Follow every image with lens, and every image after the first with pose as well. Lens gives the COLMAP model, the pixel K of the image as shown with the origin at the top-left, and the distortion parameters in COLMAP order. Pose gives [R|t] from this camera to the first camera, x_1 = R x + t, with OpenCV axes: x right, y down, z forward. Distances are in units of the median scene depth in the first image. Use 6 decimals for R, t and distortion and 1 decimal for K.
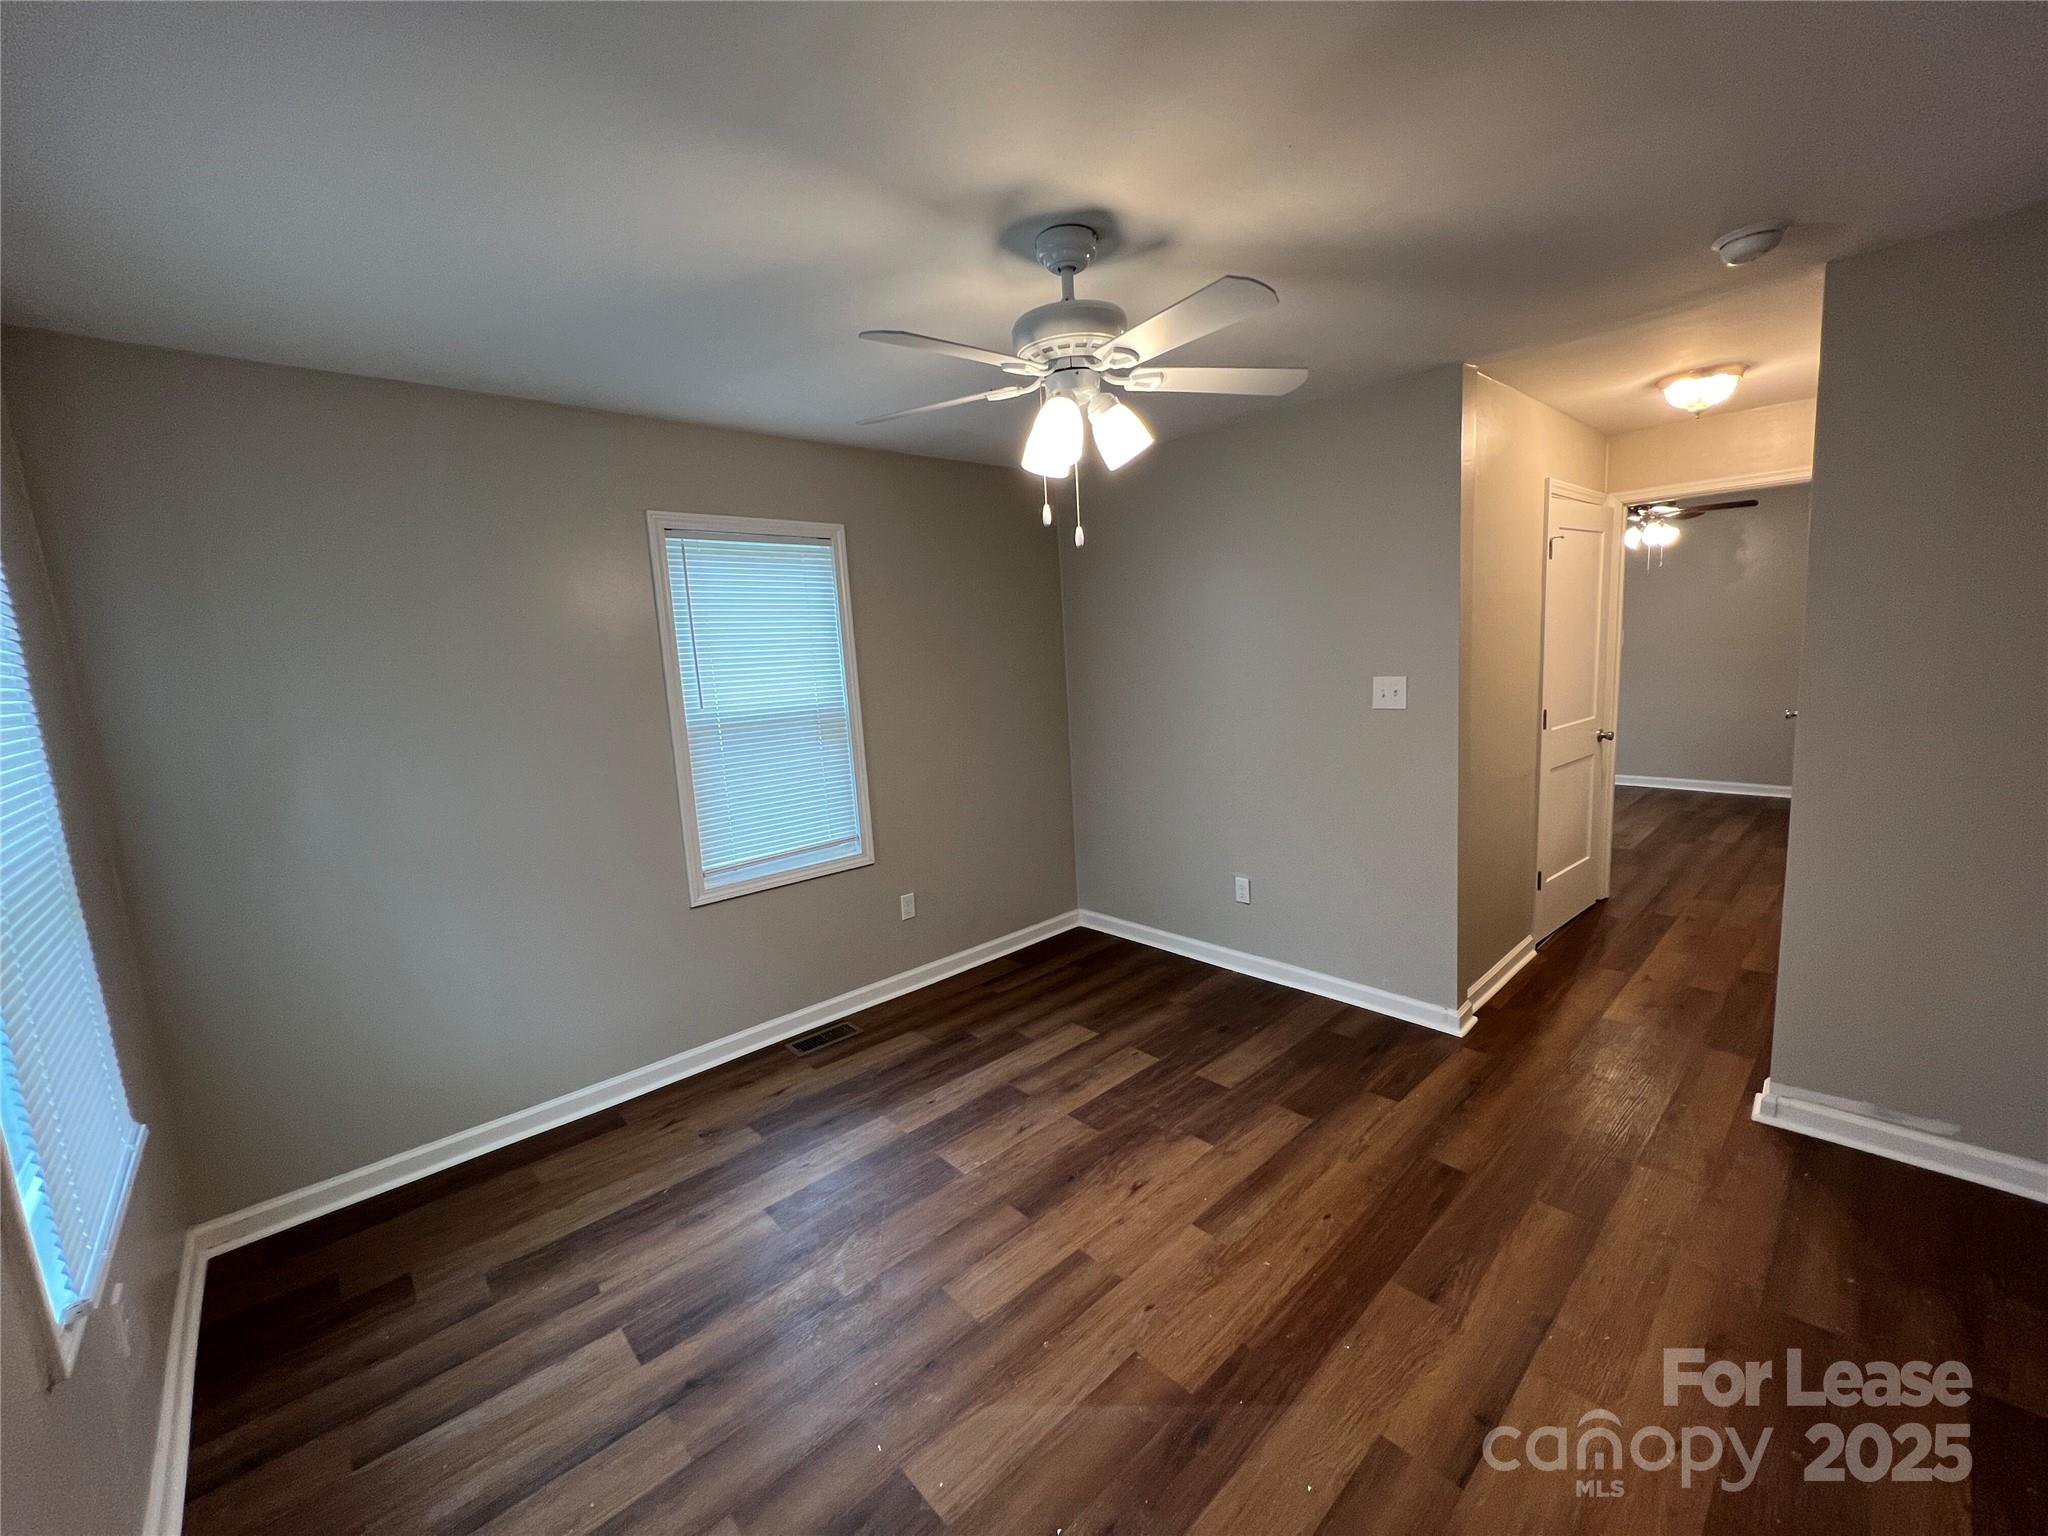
lens RADIAL K [[823.5, 0, 1019.2], [0, 823.5, 770.3], [0, 0, 1]] dist [-0.002751, 0.001039]
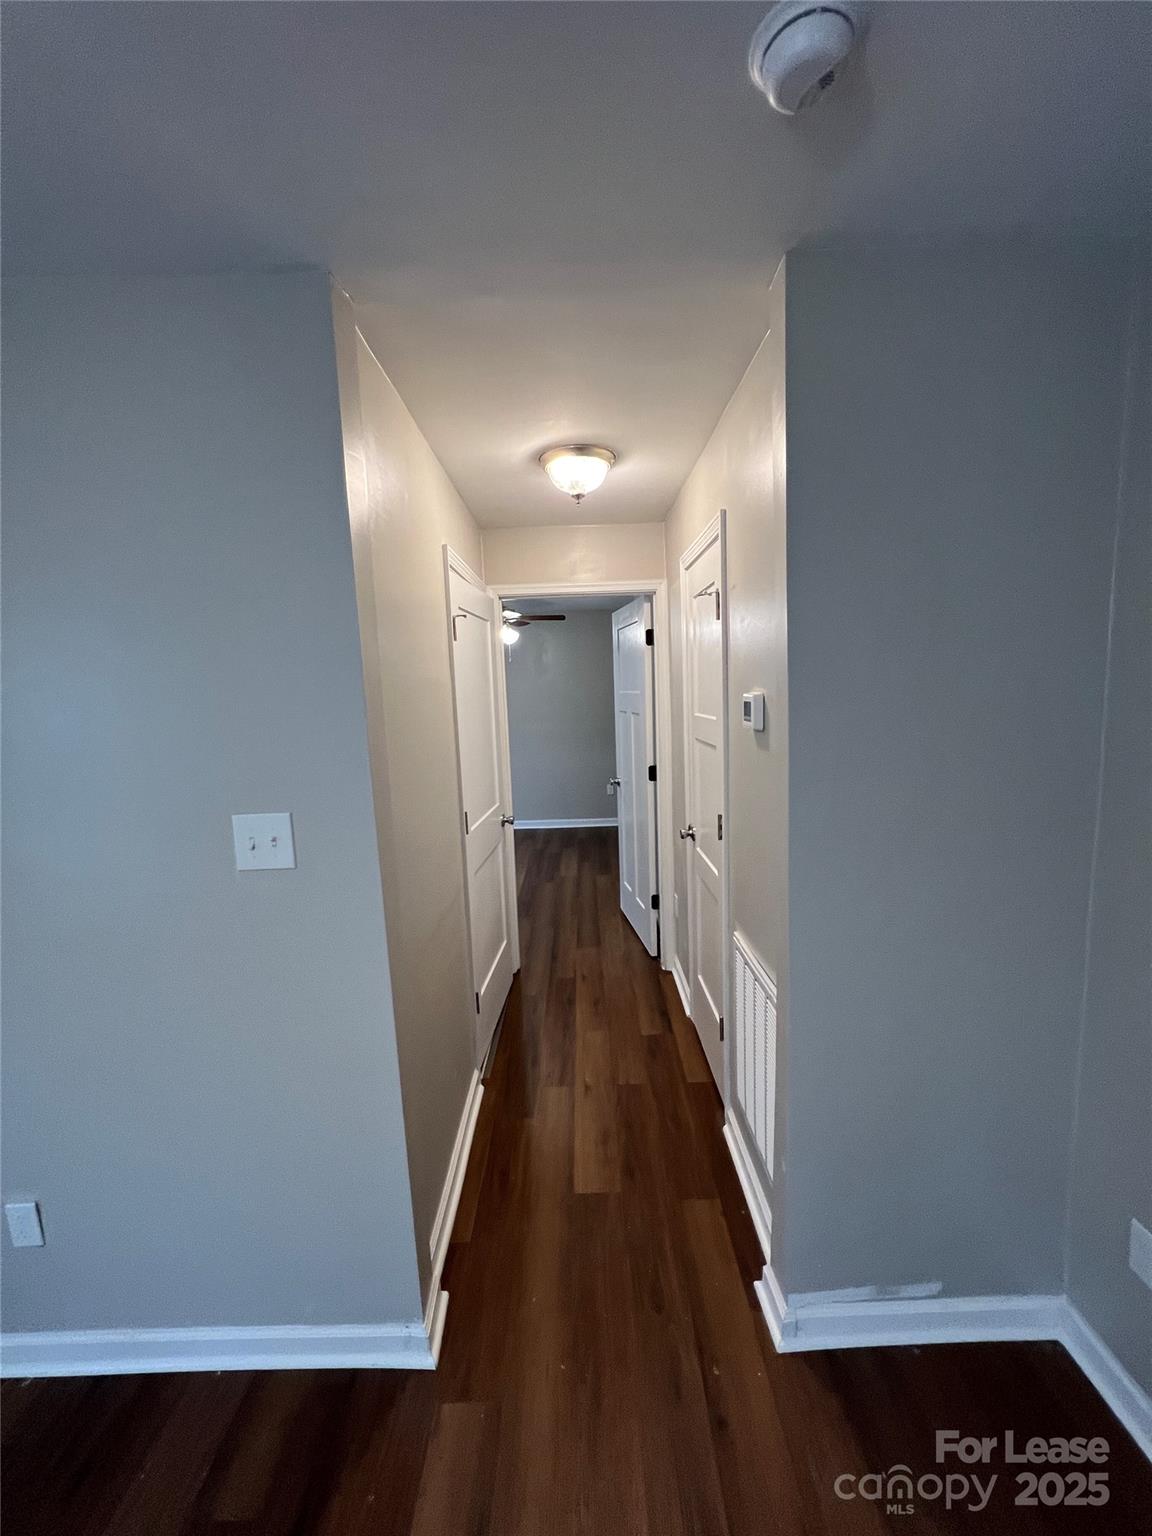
lens RADIAL K [[617.6, 0, 568.3], [0, 617.6, 756.3], [0, 0, 1]] dist [-0.002751, 0.001039]
pose [[0.688347, -0.050630, 0.723612, 0.241786], [0.108904, 0.993468, -0.034085, -0.095891], [-0.717160, 0.102266, 0.689365, 0.460221]]
